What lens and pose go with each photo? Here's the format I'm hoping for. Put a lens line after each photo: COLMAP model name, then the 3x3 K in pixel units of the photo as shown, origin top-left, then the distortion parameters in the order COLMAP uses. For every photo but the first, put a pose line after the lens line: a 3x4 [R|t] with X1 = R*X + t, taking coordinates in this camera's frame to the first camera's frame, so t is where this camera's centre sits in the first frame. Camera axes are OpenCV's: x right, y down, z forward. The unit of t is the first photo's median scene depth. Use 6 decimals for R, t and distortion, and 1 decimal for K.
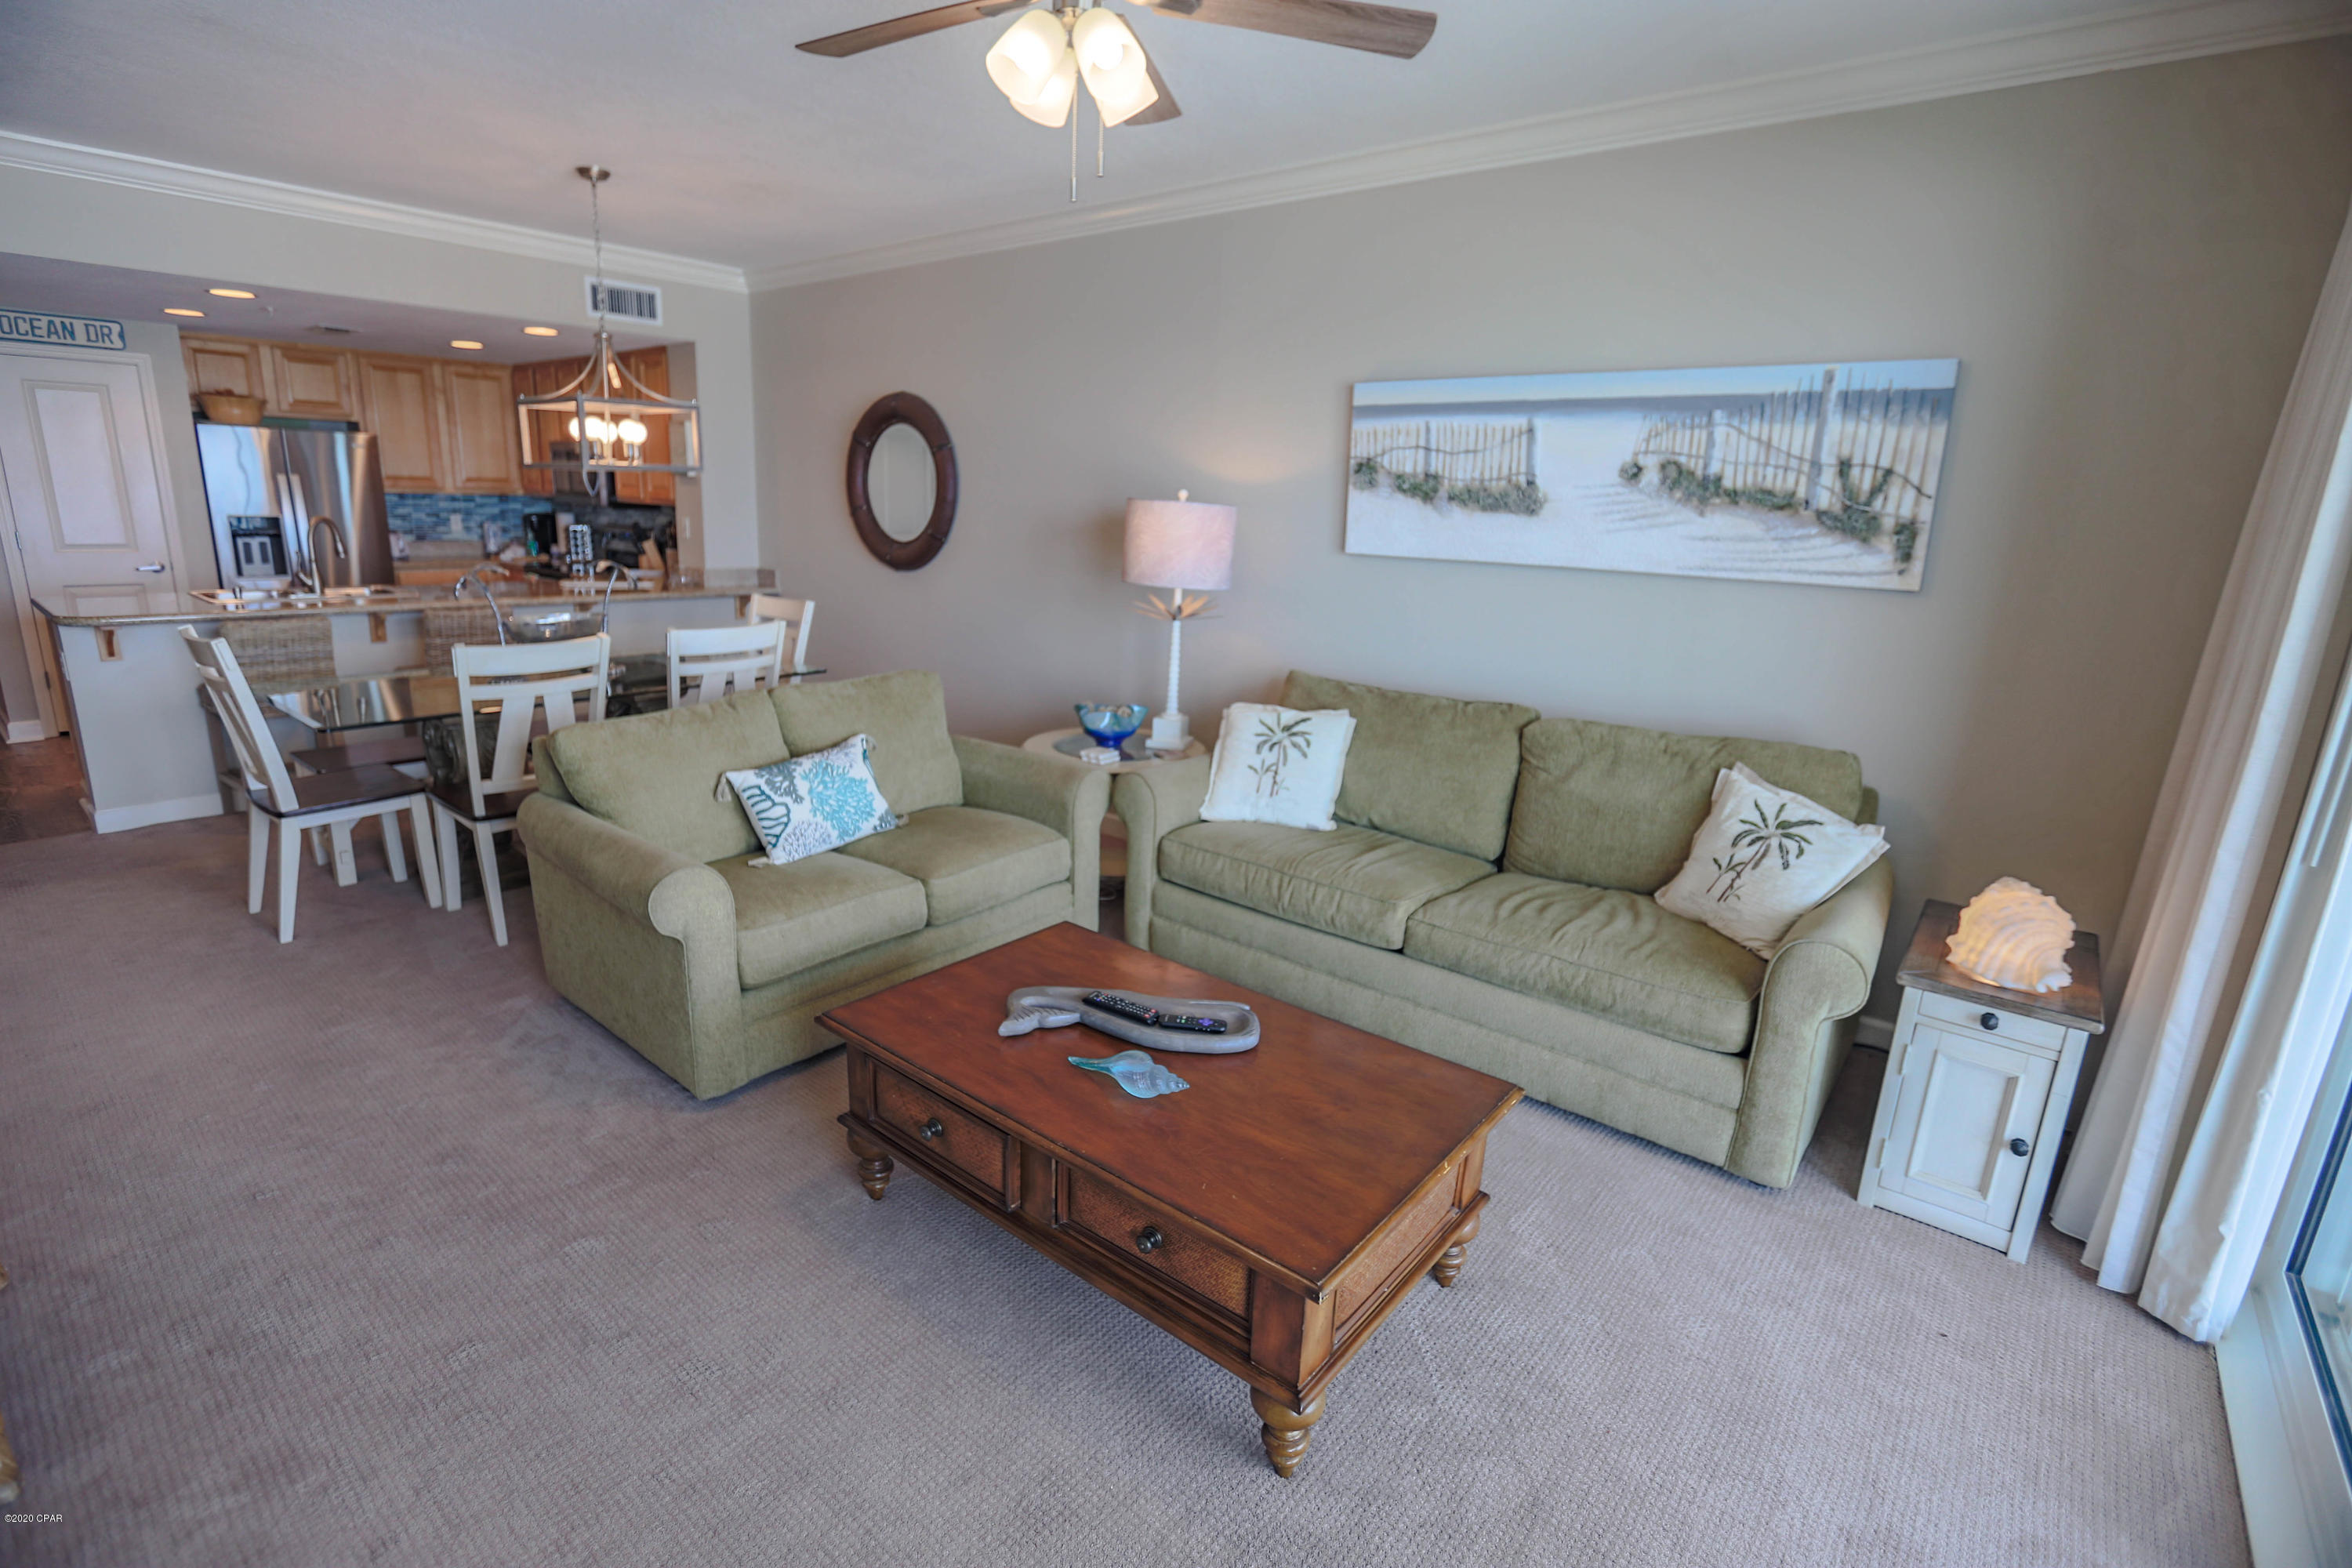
lens RADIAL K [[1069.0, 0, 1175.3], [0, 1069.0, 785.3], [0, 0, 1]] dist [0.003819, 0.000623]
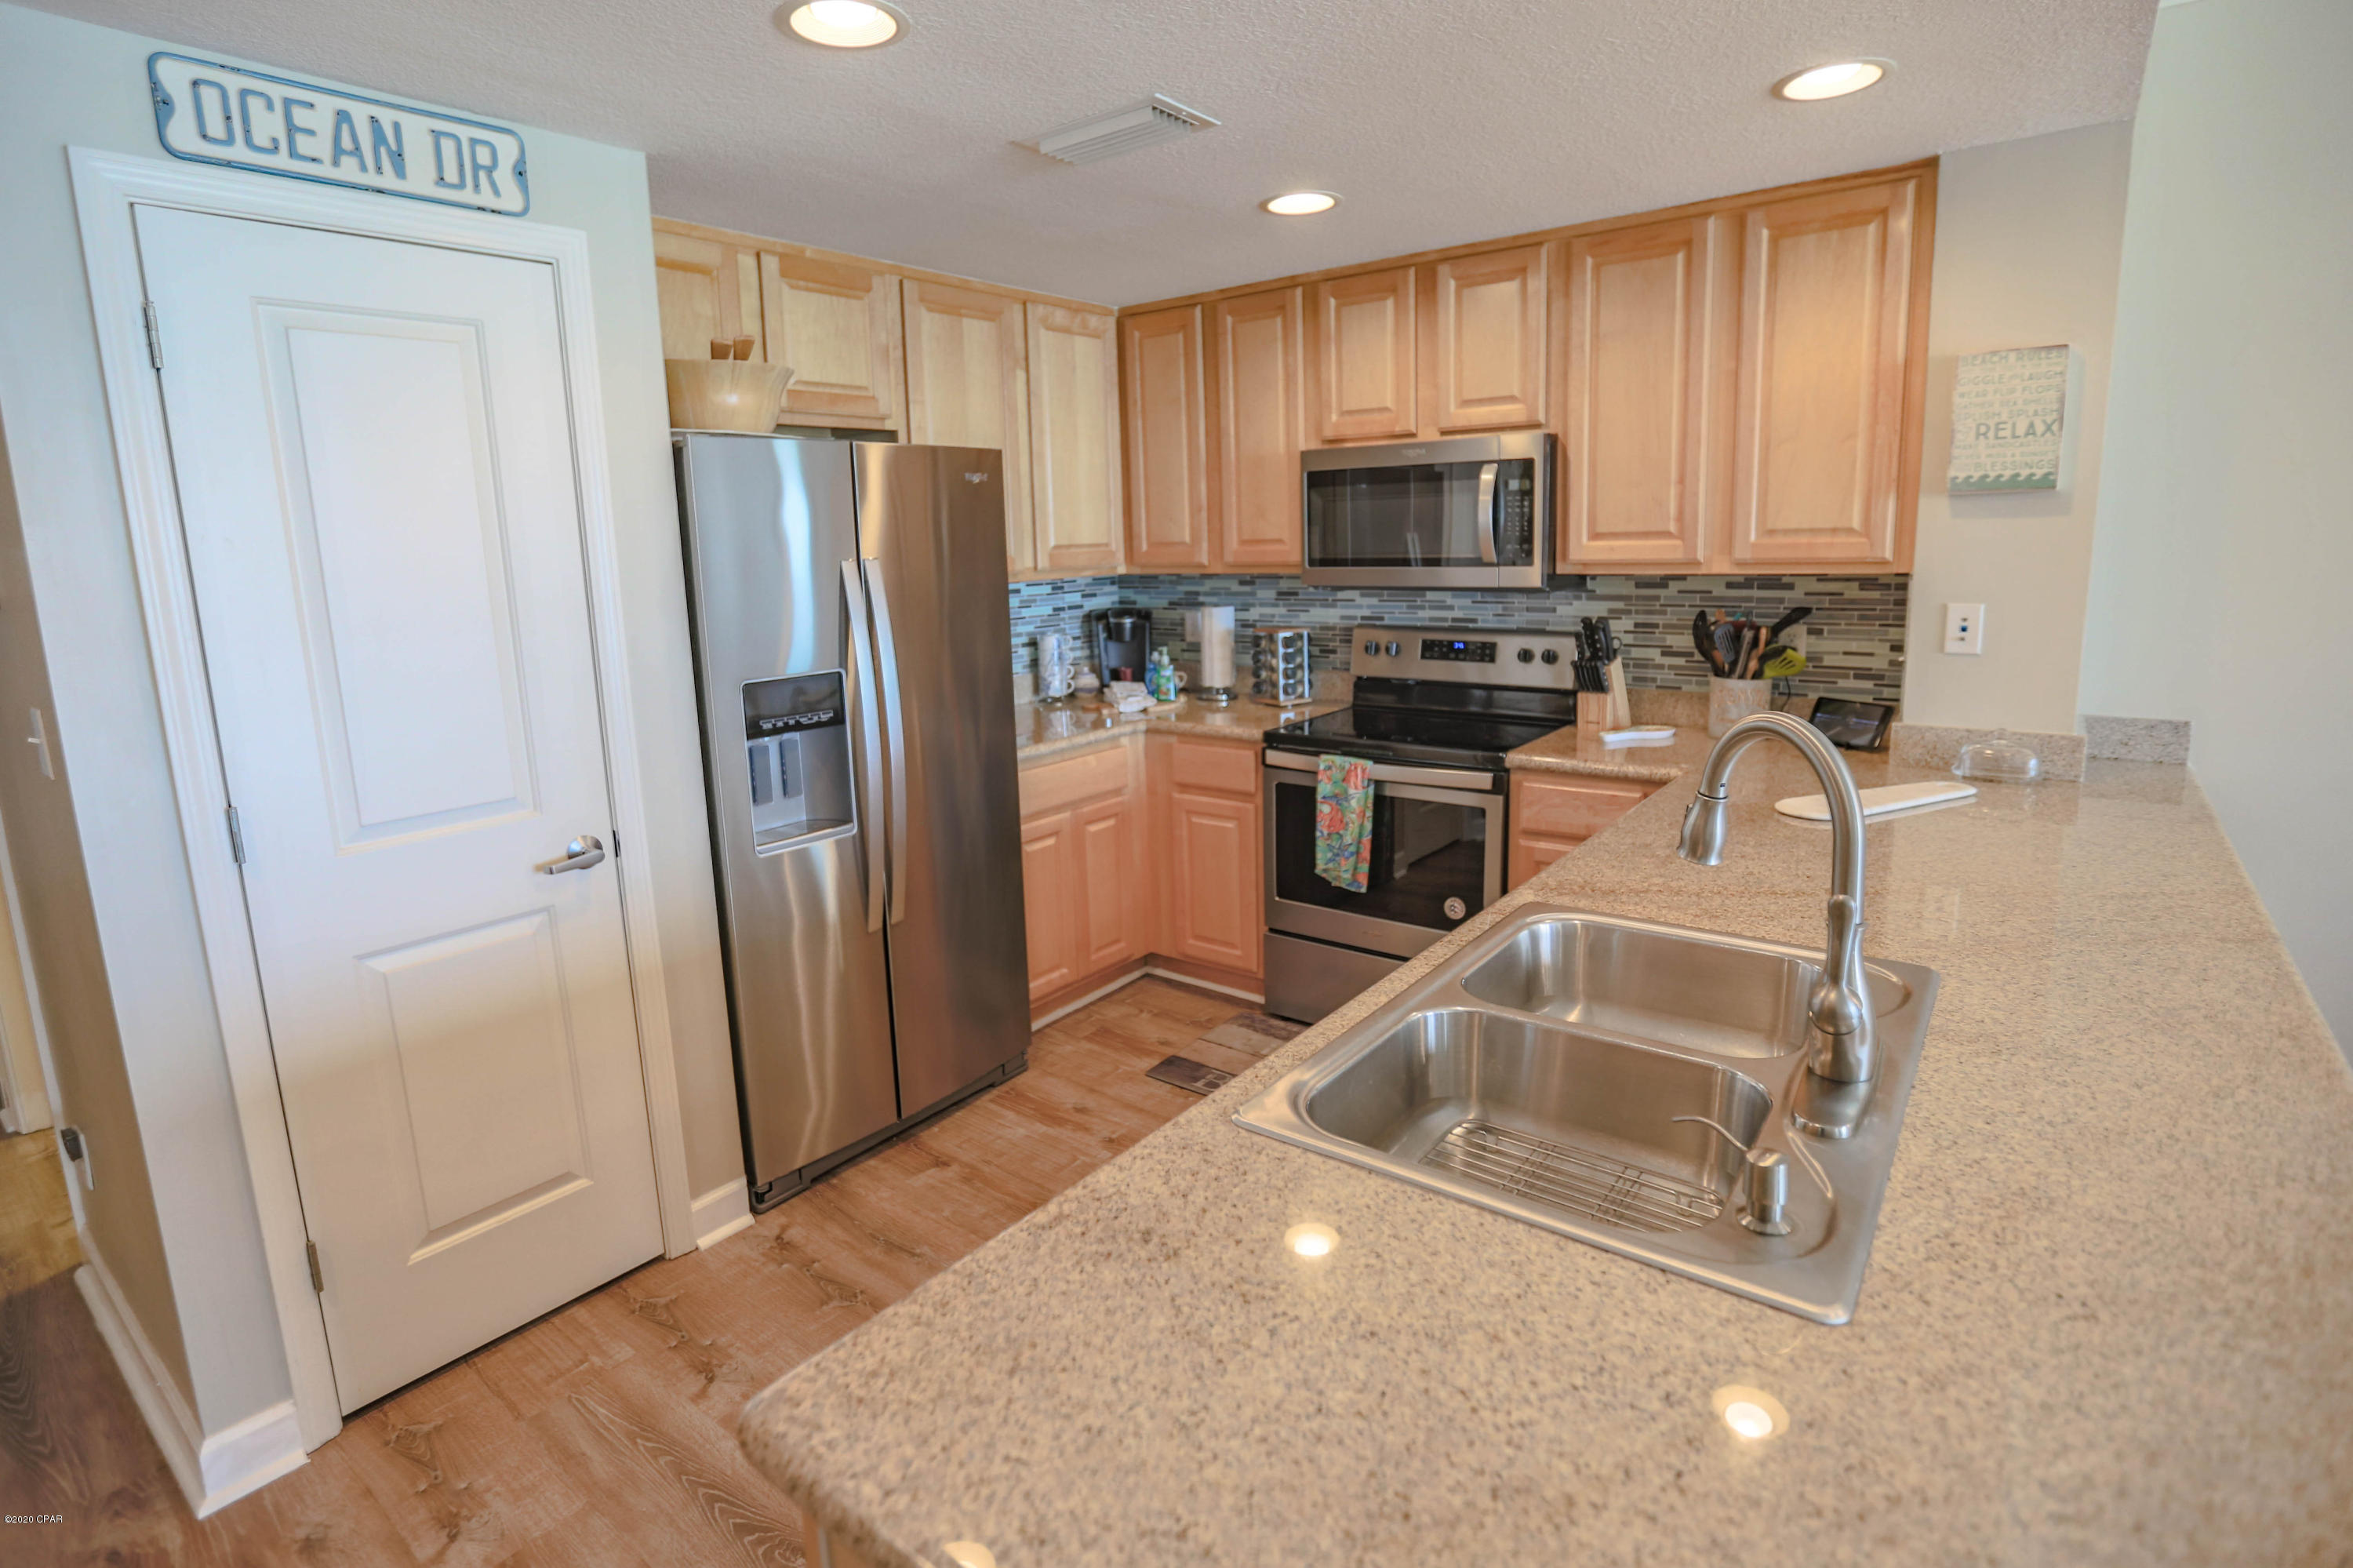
lens RADIAL K [[1135.9, 0, 1174.2], [0, 1135.9, 772.3], [0, 0, 1]] dist [-0.003355, -0.000300]
pose [[0.998098, -0.061609, 0.001953, -0.795807], [0.061621, 0.996527, -0.056003, -0.205939], [0.001504, 0.056017, 0.998429, 0.667926]]
